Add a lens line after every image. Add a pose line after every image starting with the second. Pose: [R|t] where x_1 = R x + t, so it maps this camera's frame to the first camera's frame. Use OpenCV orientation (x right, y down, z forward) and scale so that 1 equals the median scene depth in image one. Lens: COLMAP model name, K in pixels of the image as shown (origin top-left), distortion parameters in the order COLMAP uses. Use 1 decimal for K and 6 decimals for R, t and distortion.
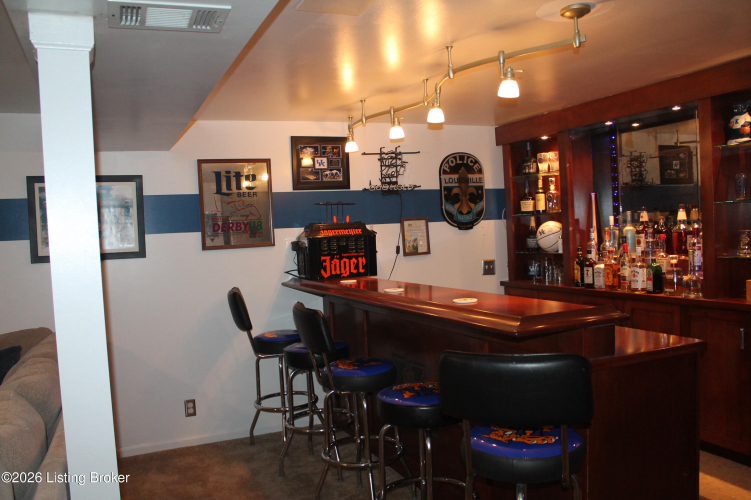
lens RADIAL K [[638.9, 0, 374.8], [0, 638.9, 268.0], [0, 0, 1]] dist [-0.168183, 0.154746]
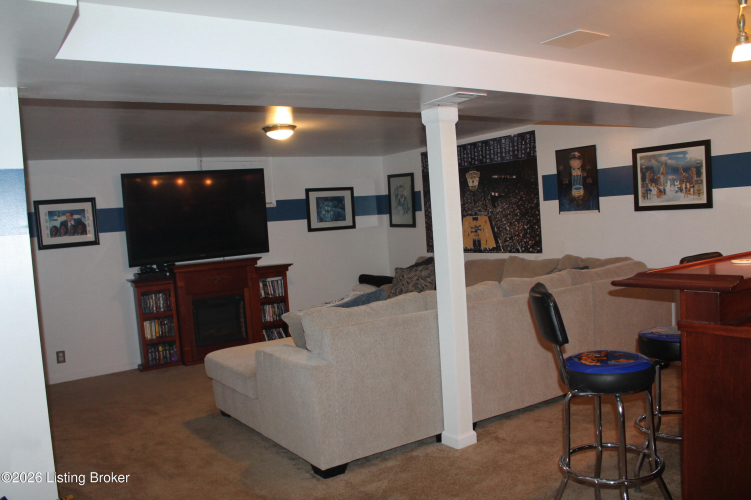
lens RADIAL K [[638.9, 0, 375.2], [0, 638.9, 250.6], [0, 0, 1]] dist [-0.168183, 0.154746]
pose [[0.182533, 0.078942, -0.980025, 0.620675], [-0.003127, 0.996813, 0.079712, -0.024983], [0.983195, -0.011485, 0.182198, 0.133600]]
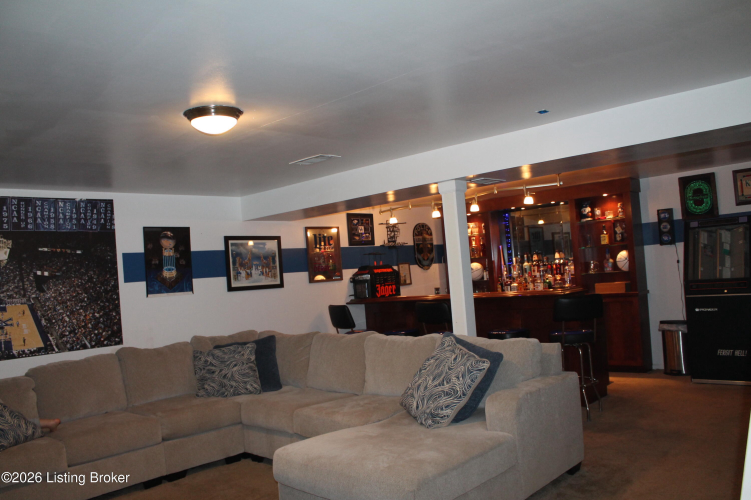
lens RADIAL K [[638.9, 0, 377.0], [0, 638.9, 257.1], [0, 0, 1]] dist [-0.168183, 0.154746]
pose [[0.913182, -0.014045, 0.407311, -0.734185], [0.059657, 0.993248, -0.099500, 0.074042], [-0.403163, 0.115161, 0.907853, -0.519316]]
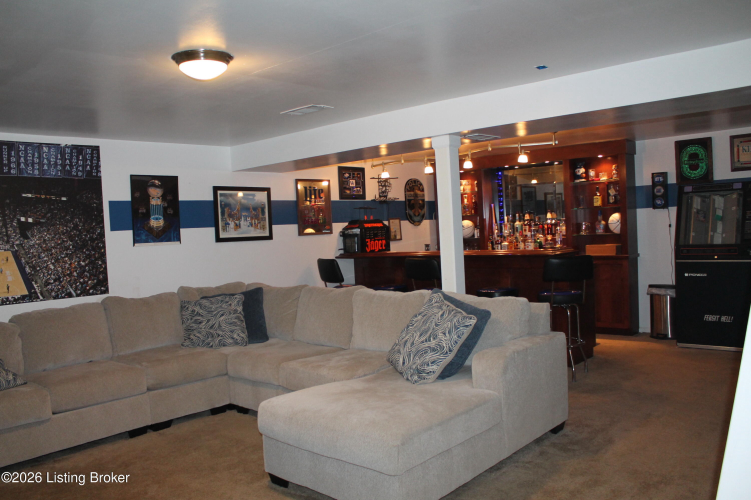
lens RADIAL K [[638.9, 0, 377.2], [0, 638.9, 260.7], [0, 0, 1]] dist [-0.168183, 0.154746]
pose [[0.907305, -0.019978, 0.419999, -0.728249], [0.033167, 0.999159, -0.024123, 0.075762], [-0.419164, 0.035817, 0.907204, -0.508133]]
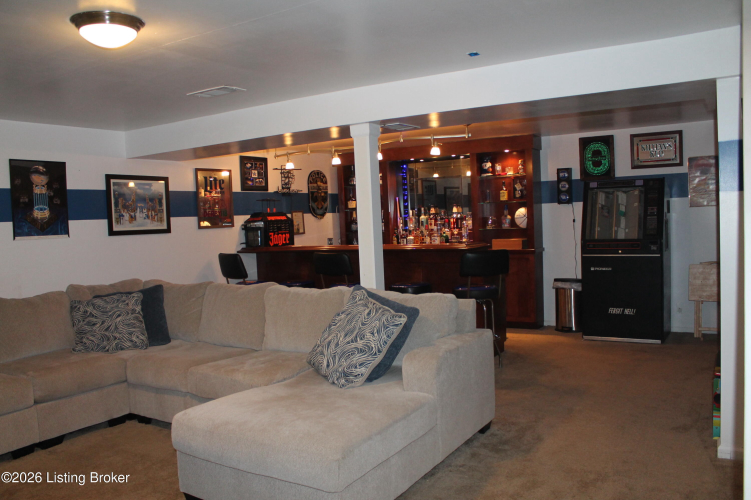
lens RADIAL K [[638.9, 0, 378.1], [0, 638.9, 262.1], [0, 0, 1]] dist [-0.168183, 0.154746]
pose [[0.817232, -0.027769, 0.575640, -0.743377], [0.038285, 0.999248, -0.006149, 0.071423], [-0.575036, 0.027063, 0.817680, -0.432806]]
